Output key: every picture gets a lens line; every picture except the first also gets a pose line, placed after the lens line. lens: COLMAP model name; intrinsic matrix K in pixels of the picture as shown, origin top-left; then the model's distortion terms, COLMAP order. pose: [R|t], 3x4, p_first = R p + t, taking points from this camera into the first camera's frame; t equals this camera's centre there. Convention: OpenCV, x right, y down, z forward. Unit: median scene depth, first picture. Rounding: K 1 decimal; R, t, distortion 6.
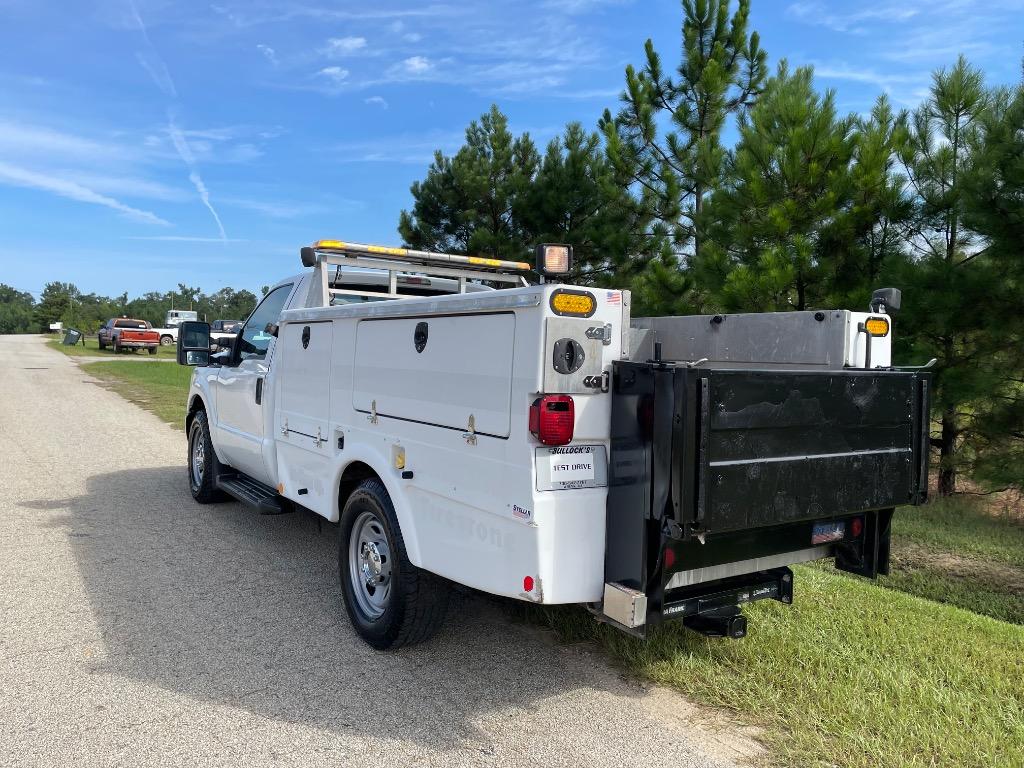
lens RADIAL K [[790.0, 0, 529.5], [0, 790.0, 389.8], [0, 0, 1]] dist [0.081741, -0.099290]
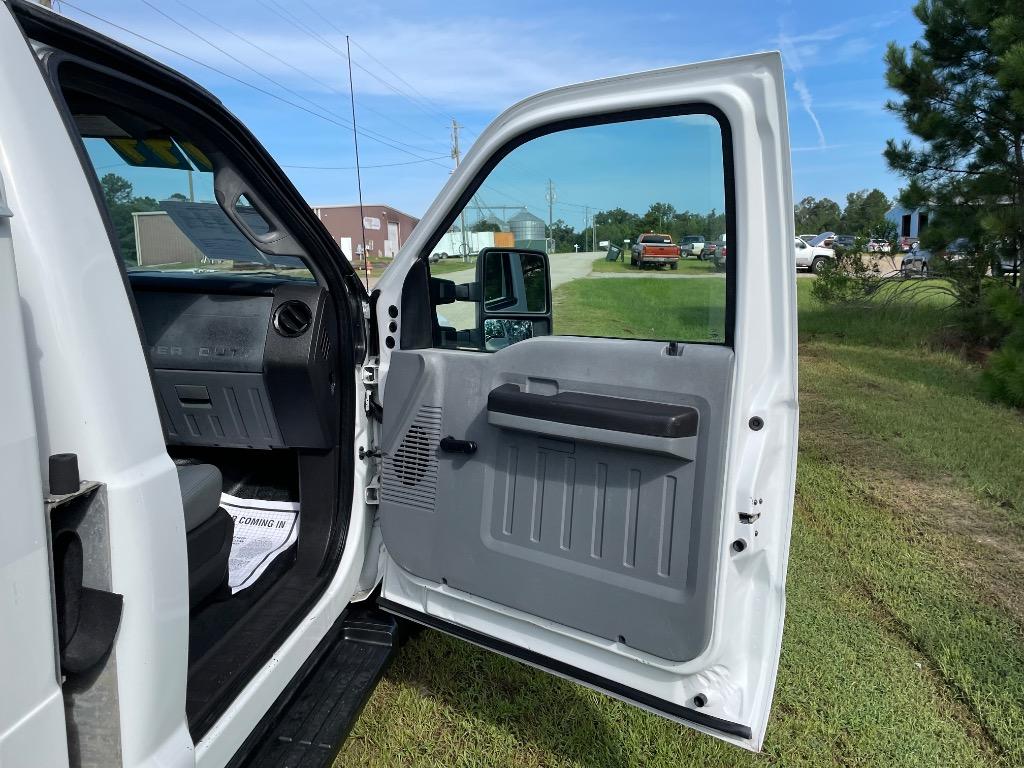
lens RADIAL K [[790.0, 0, 534.3], [0, 790.0, 377.4], [0, 0, 1]] dist [0.081741, -0.099290]
pose [[0.754143, 0.086123, -0.651039, 0.034452], [-0.025133, 0.994422, 0.102434, -0.009101], [0.656230, -0.060887, 0.752101, 0.159030]]
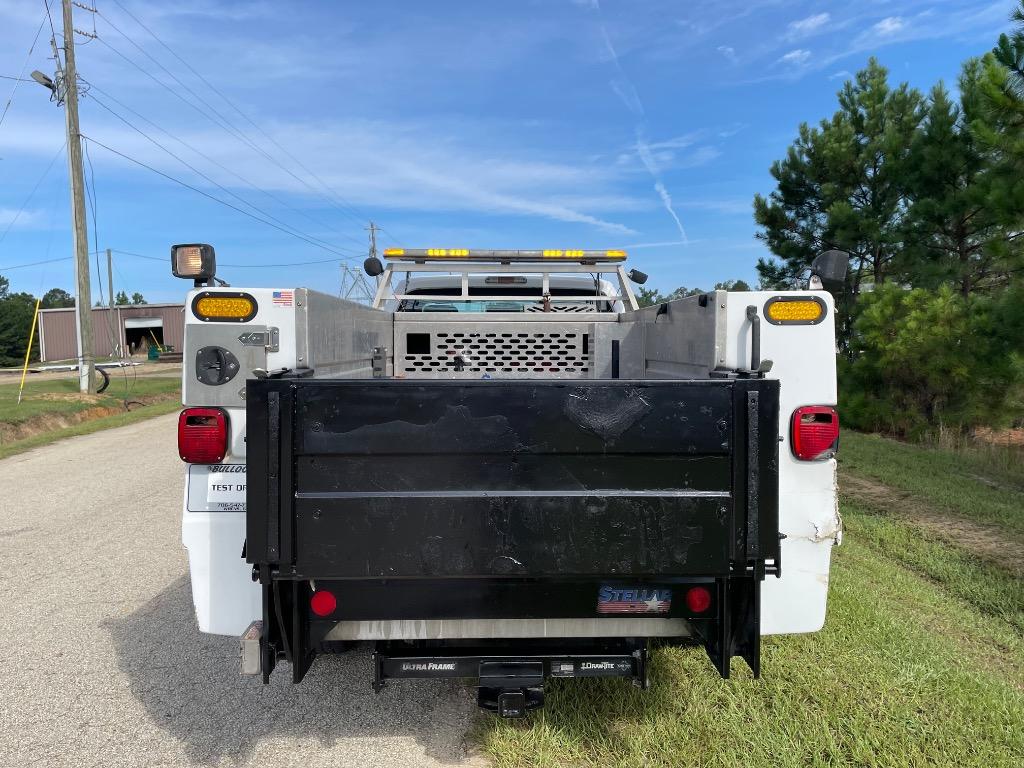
lens RADIAL K [[790.0, 0, 518.1], [0, 790.0, 386.0], [0, 0, 1]] dist [0.081741, -0.099290]
pose [[0.835215, 0.001053, -0.549923, 0.062466], [0.000186, 0.999998, 0.002197, -0.001543], [0.549924, -0.001937, 0.835213, 0.031218]]
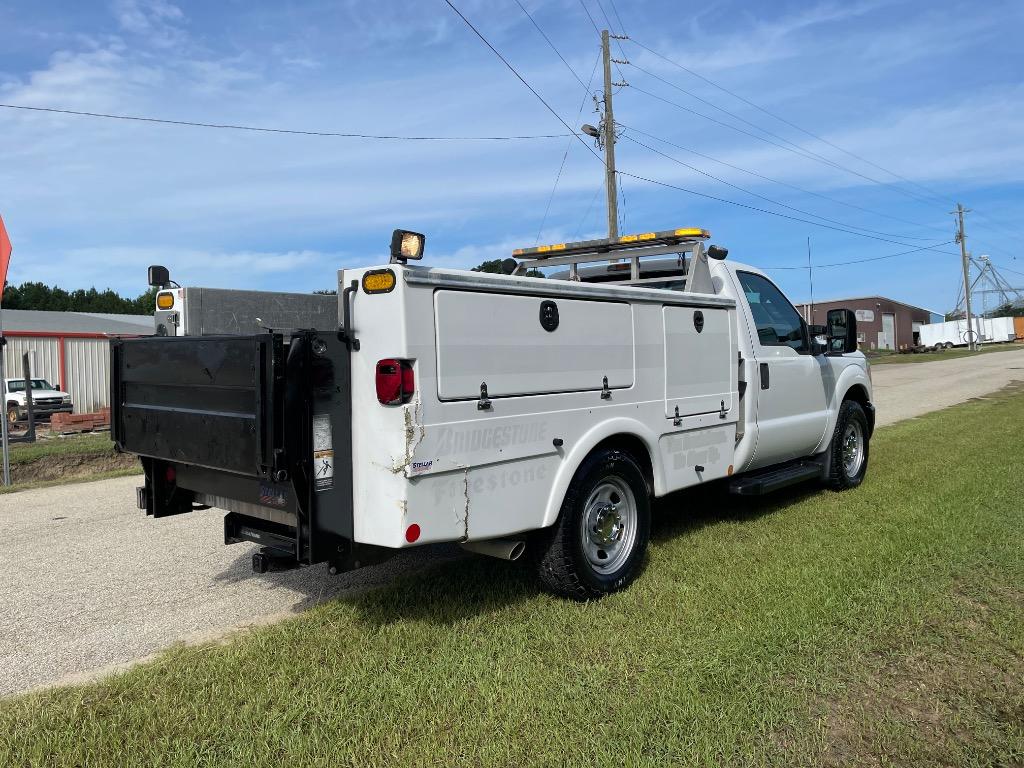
lens RADIAL K [[790.0, 0, 515.2], [0, 790.0, 380.5], [0, 0, 1]] dist [0.081741, -0.099290]
pose [[0.239535, 0.006005, -0.970869, 0.128143], [-0.022524, 0.999746, 0.000627, 0.002162], [0.970626, 0.021717, 0.239609, 0.094169]]
